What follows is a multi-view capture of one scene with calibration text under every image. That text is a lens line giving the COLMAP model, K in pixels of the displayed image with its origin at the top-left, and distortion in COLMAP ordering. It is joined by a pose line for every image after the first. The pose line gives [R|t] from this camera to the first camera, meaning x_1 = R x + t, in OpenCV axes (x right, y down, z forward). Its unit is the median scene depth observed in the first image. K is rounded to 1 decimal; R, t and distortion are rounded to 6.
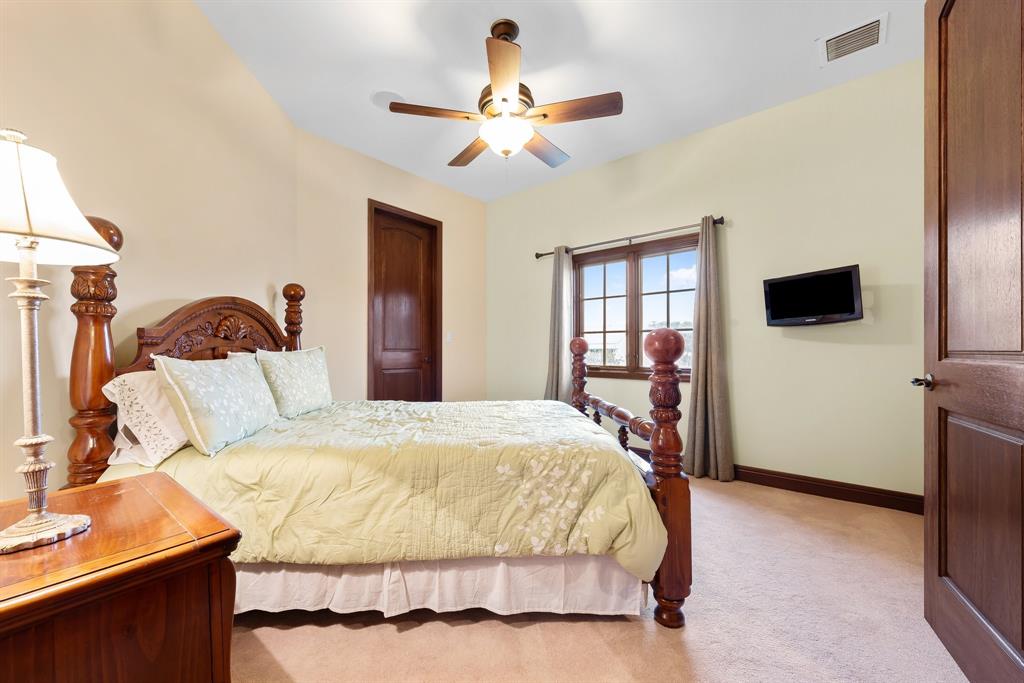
lens RADIAL K [[399.6, 0, 510.3], [0, 399.6, 349.9], [0, 0, 1]] dist [0.002512, 0.000091]
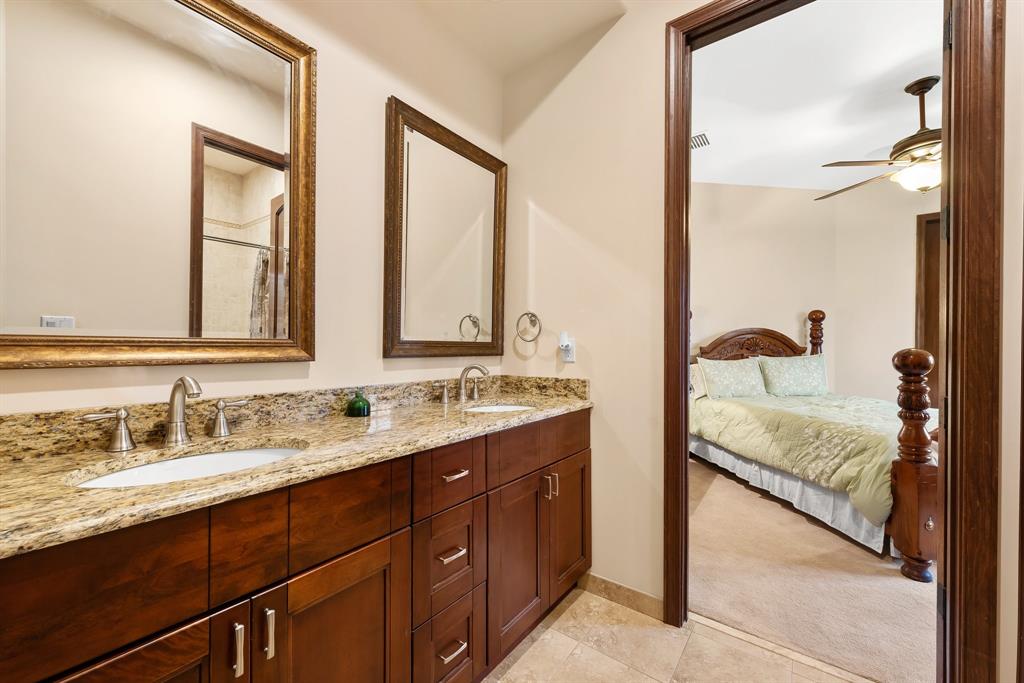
lens RADIAL K [[399.6, 0, 510.8], [0, 399.6, 346.5], [0, 0, 1]] dist [0.002512, 0.000091]
pose [[0.058280, 0.001441, -0.998299, 1.649864], [-0.004449, 0.999989, 0.001184, -0.058716], [0.998290, 0.004373, 0.058286, -0.376699]]
